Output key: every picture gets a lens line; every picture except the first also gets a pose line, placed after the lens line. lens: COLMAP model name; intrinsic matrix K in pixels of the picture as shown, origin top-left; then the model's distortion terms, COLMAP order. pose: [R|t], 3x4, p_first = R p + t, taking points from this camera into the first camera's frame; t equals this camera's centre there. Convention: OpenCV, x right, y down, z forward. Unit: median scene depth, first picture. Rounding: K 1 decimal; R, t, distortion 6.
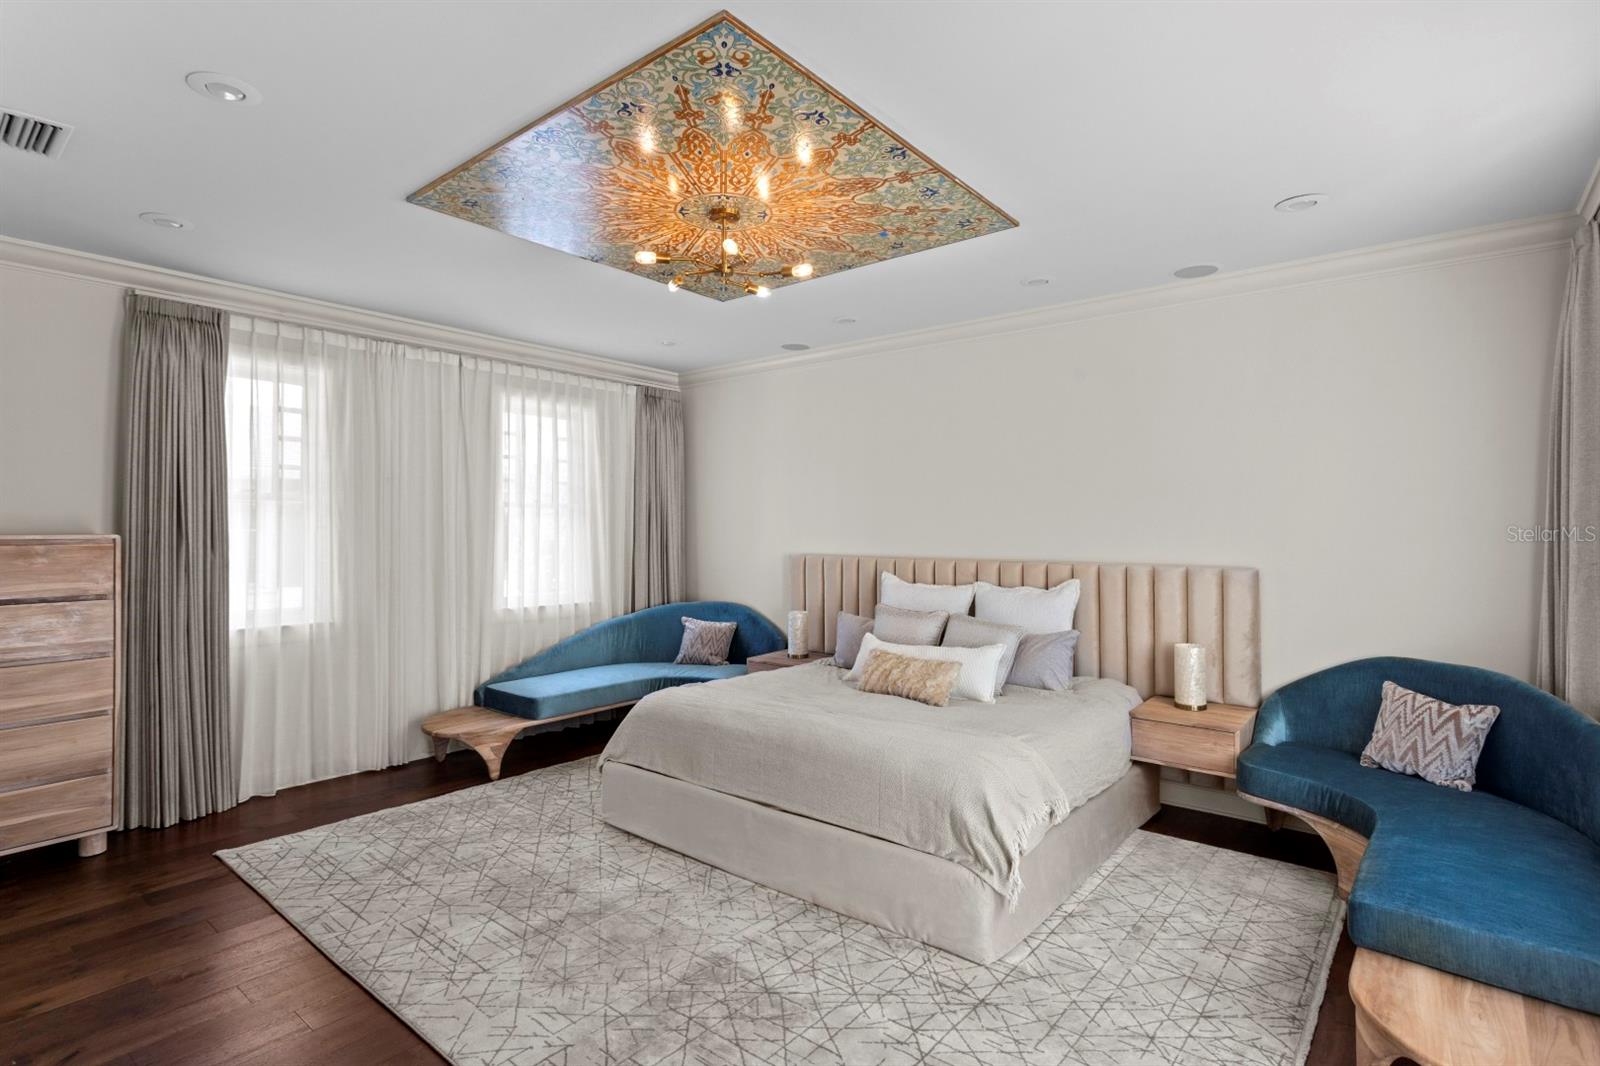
lens RADIAL K [[803.6, 0, 805.6], [0, 803.6, 532.6], [0, 0, 1]] dist [-0.019822, 0.009170]
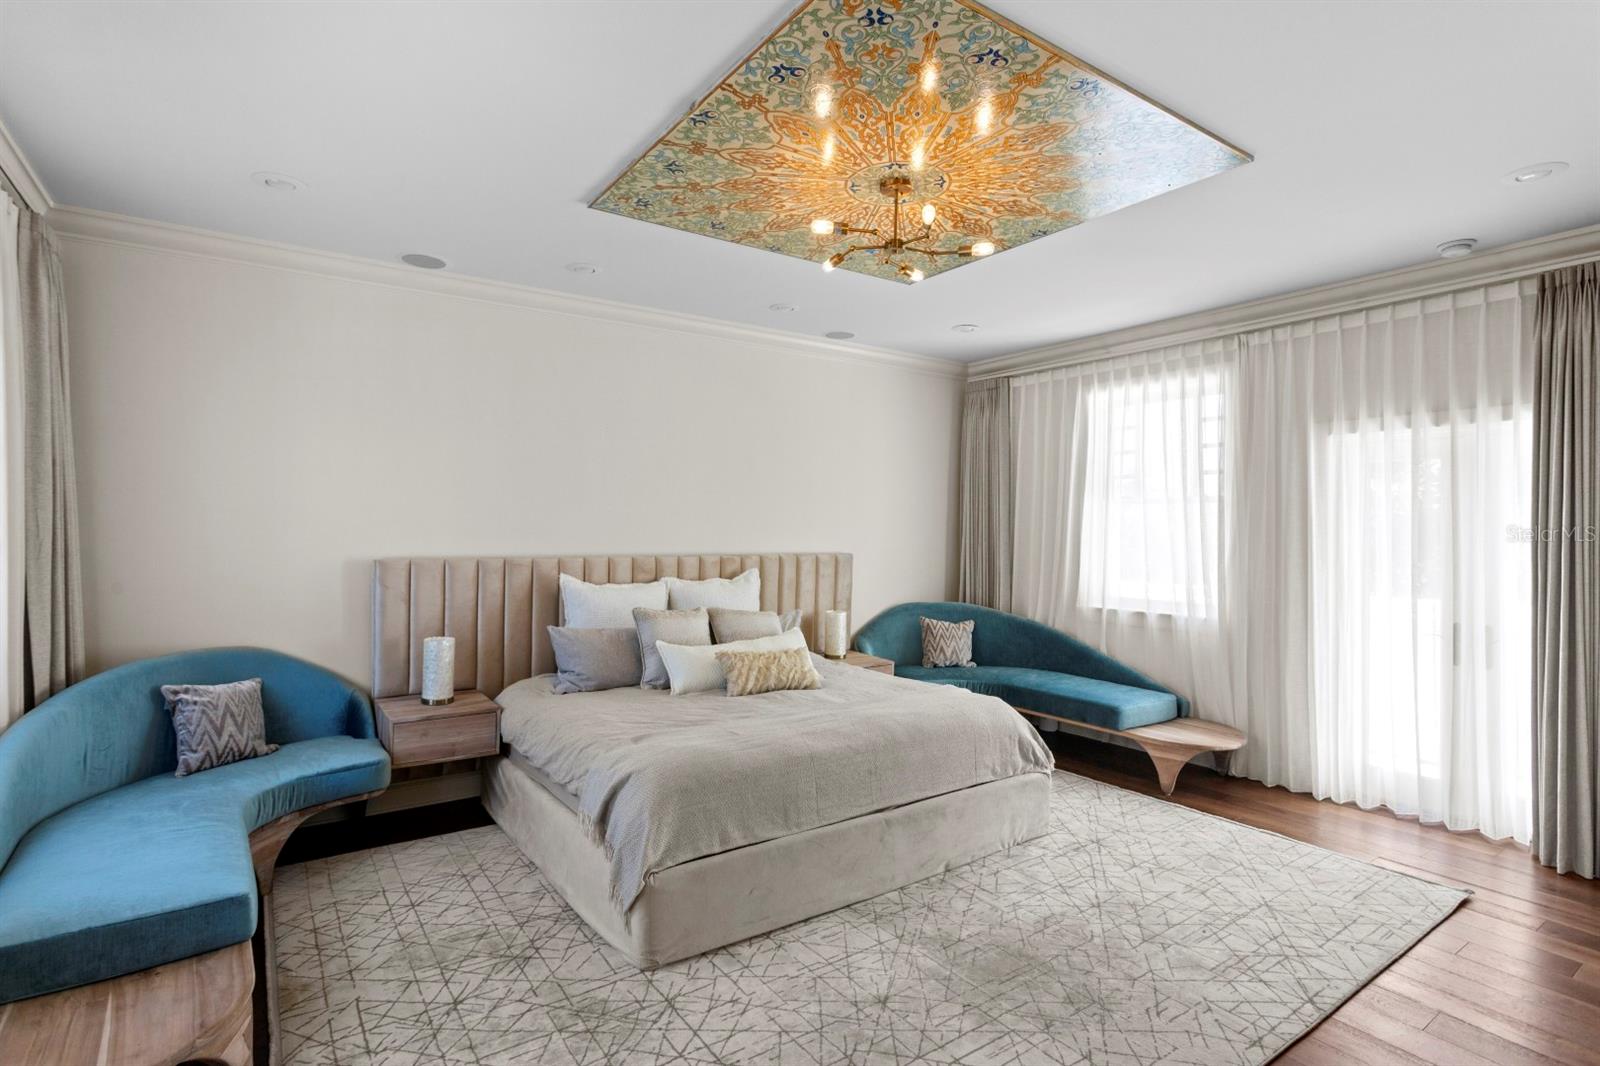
lens RADIAL K [[803.6, 0, 809.8], [0, 803.6, 527.3], [0, 0, 1]] dist [-0.019822, 0.009170]
pose [[0.254745, 0.000343, 0.967008, -0.944461], [-0.003240, 0.999995, 0.000498, -0.000730], [-0.967003, -0.003261, 0.254744, 0.789325]]
